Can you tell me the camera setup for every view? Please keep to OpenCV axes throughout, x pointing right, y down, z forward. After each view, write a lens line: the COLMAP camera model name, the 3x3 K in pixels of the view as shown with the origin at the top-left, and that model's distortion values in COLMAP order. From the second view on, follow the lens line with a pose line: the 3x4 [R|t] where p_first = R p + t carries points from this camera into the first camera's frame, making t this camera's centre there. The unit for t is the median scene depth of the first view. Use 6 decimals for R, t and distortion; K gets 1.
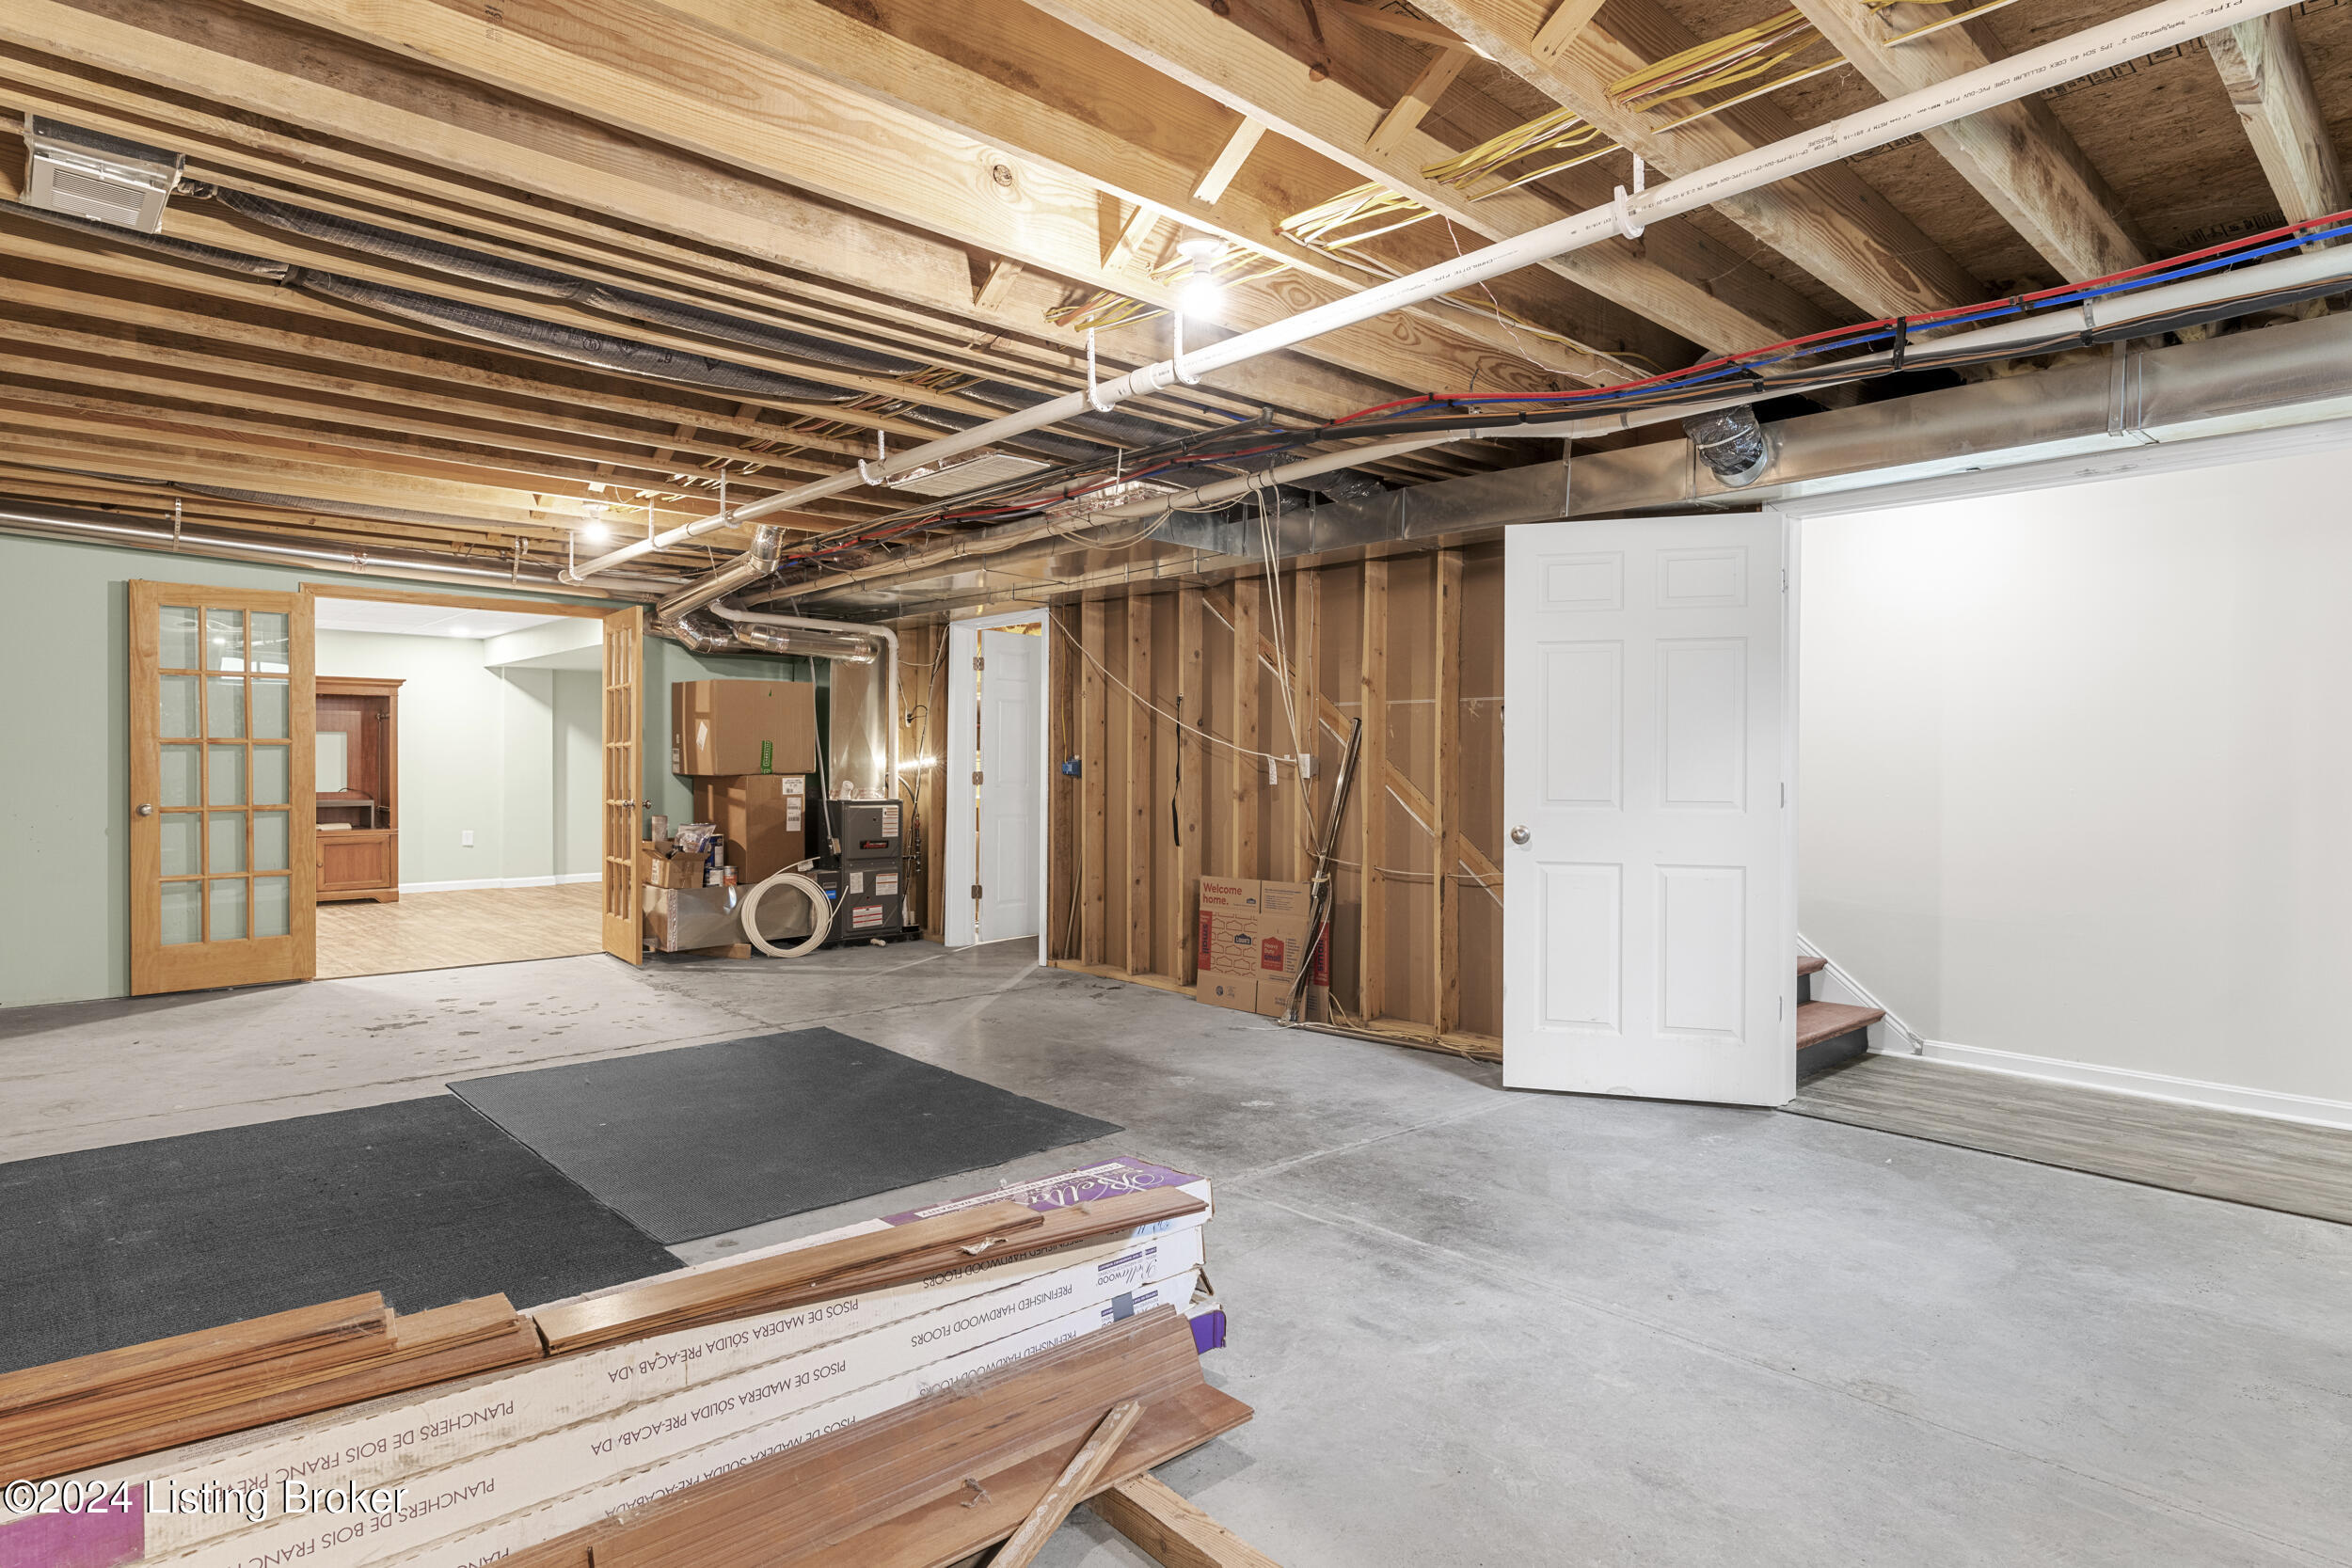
lens RADIAL K [[1273.1, 0, 1175.0], [0, 1273.1, 783.7], [0, 0, 1]] dist [0.003035, -0.001456]
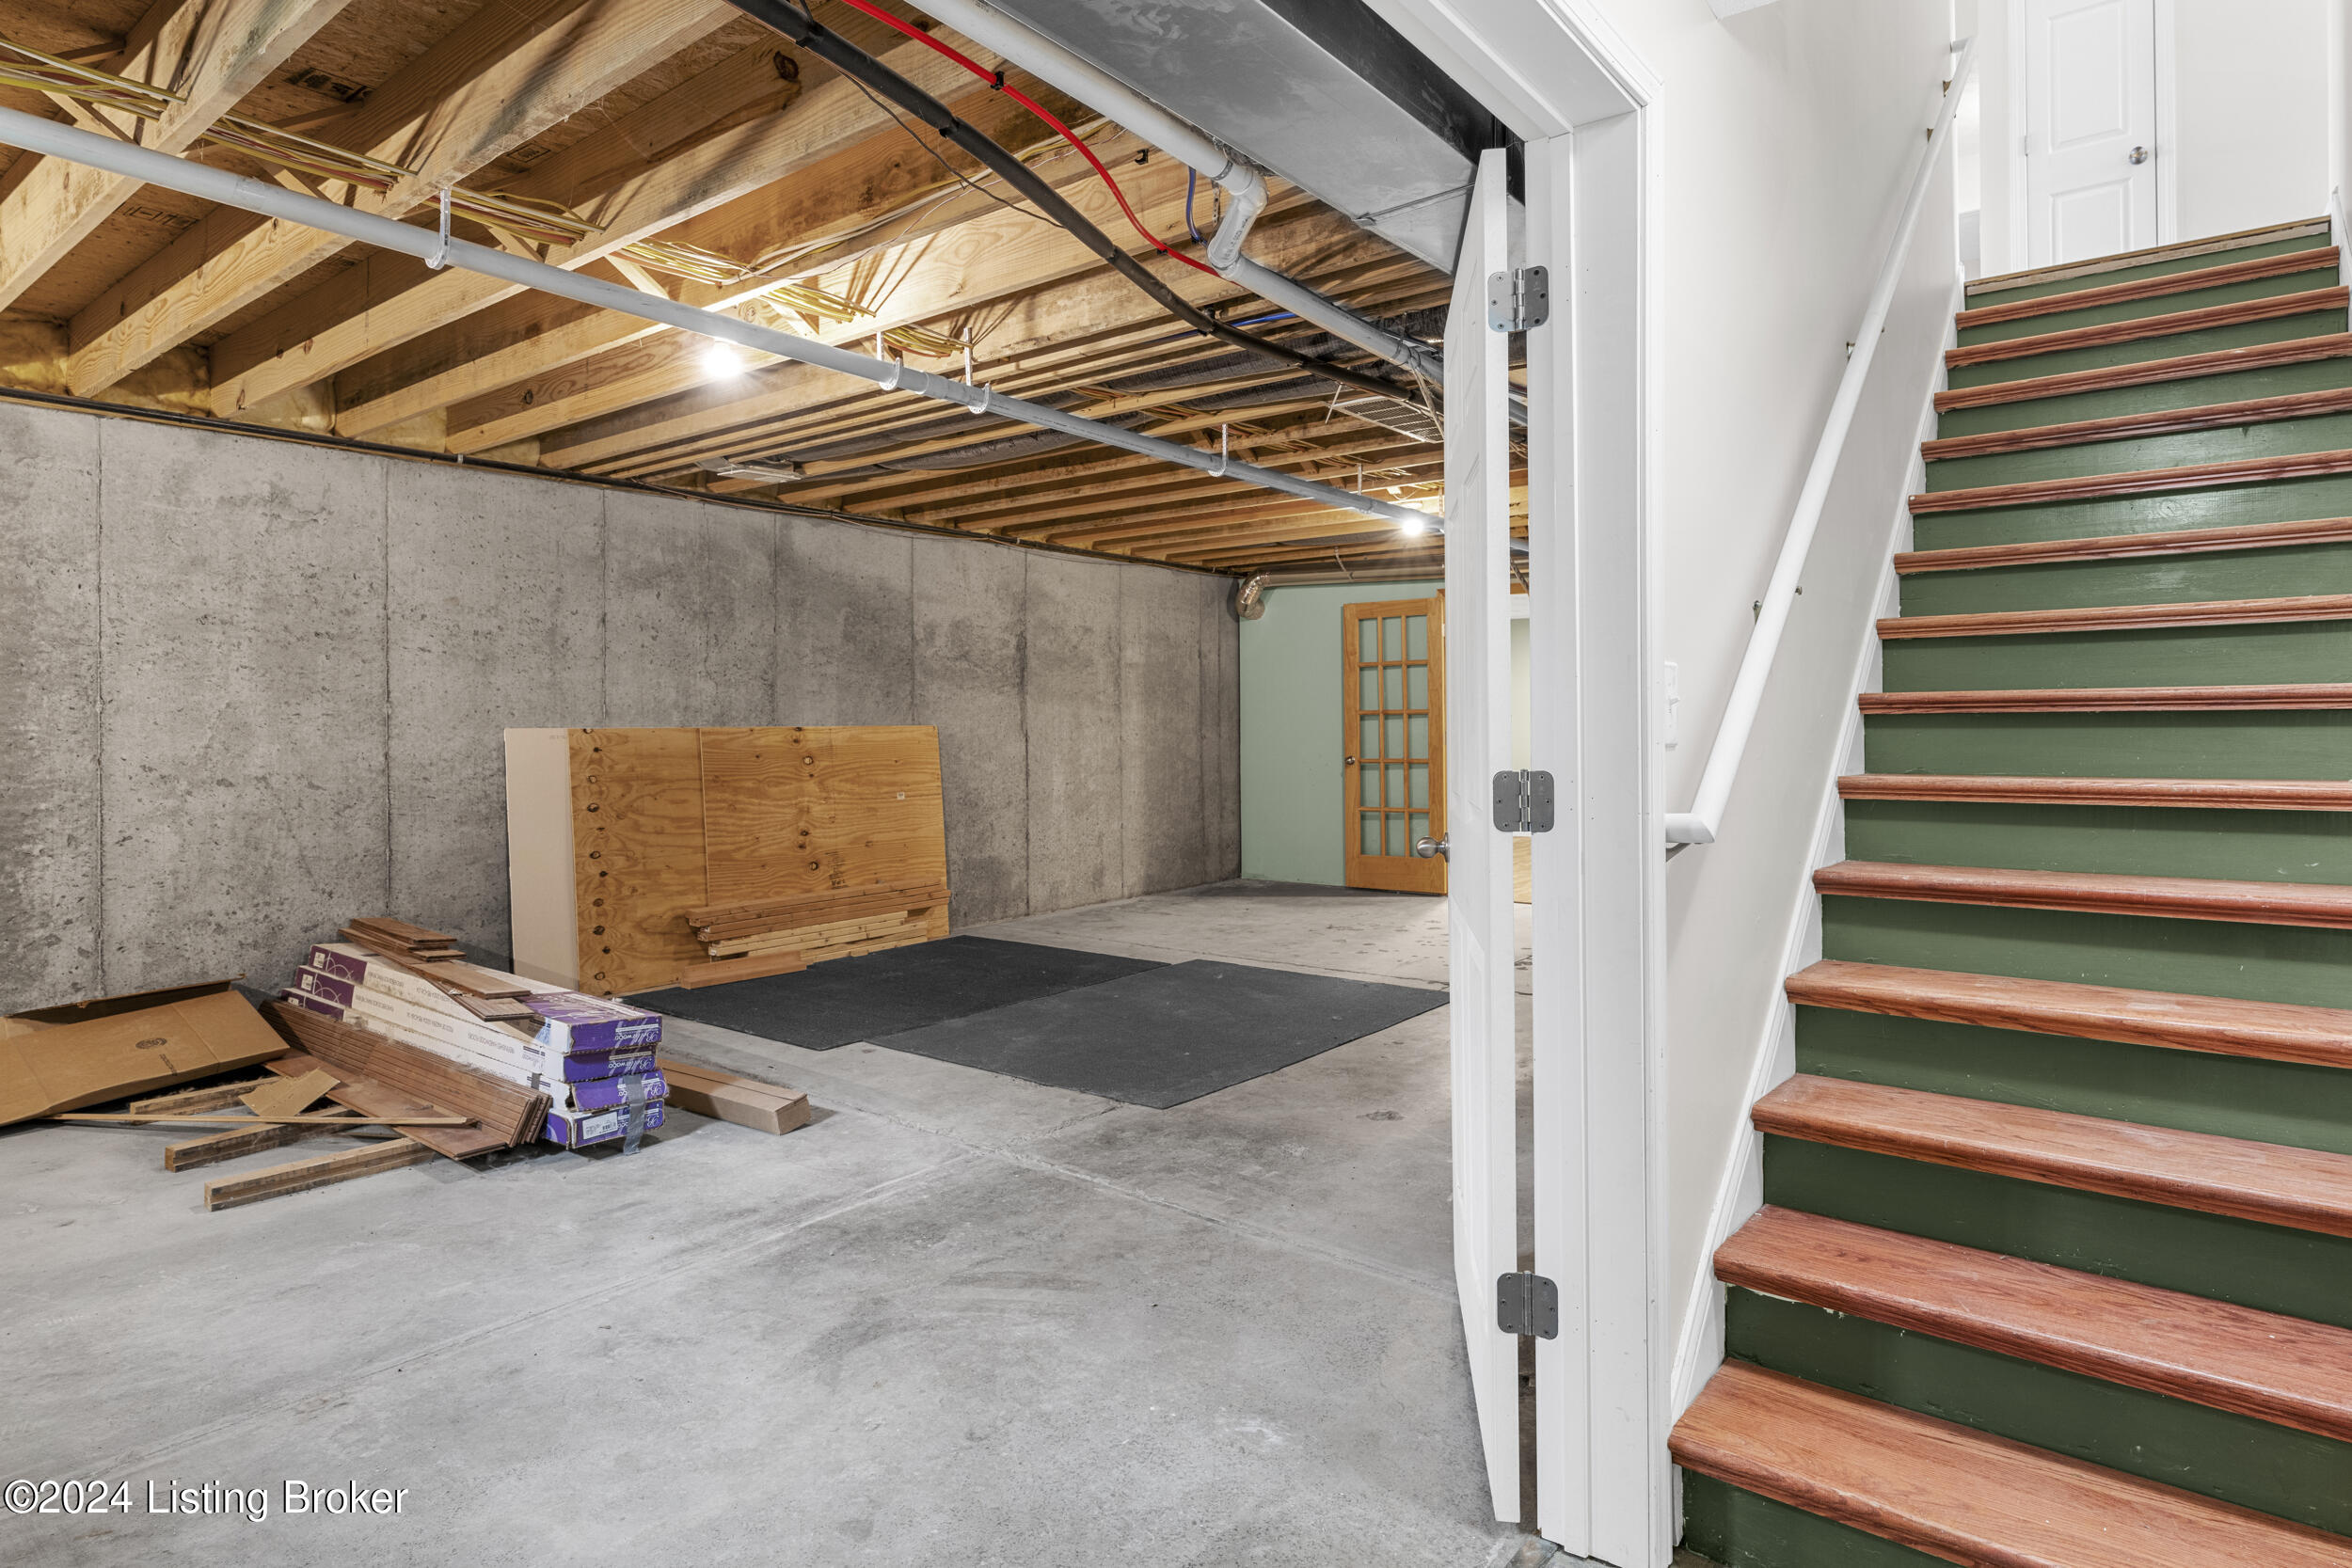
lens RADIAL K [[1273.1, 0, 1173.3], [0, 1273.1, 724.3], [0, 0, 1]] dist [0.003035, -0.001456]
pose [[0.165549, -0.004994, -0.986189, 1.029379], [-0.010337, 0.999923, -0.006799, -0.015123], [0.986147, 0.011320, 0.165485, 0.951414]]
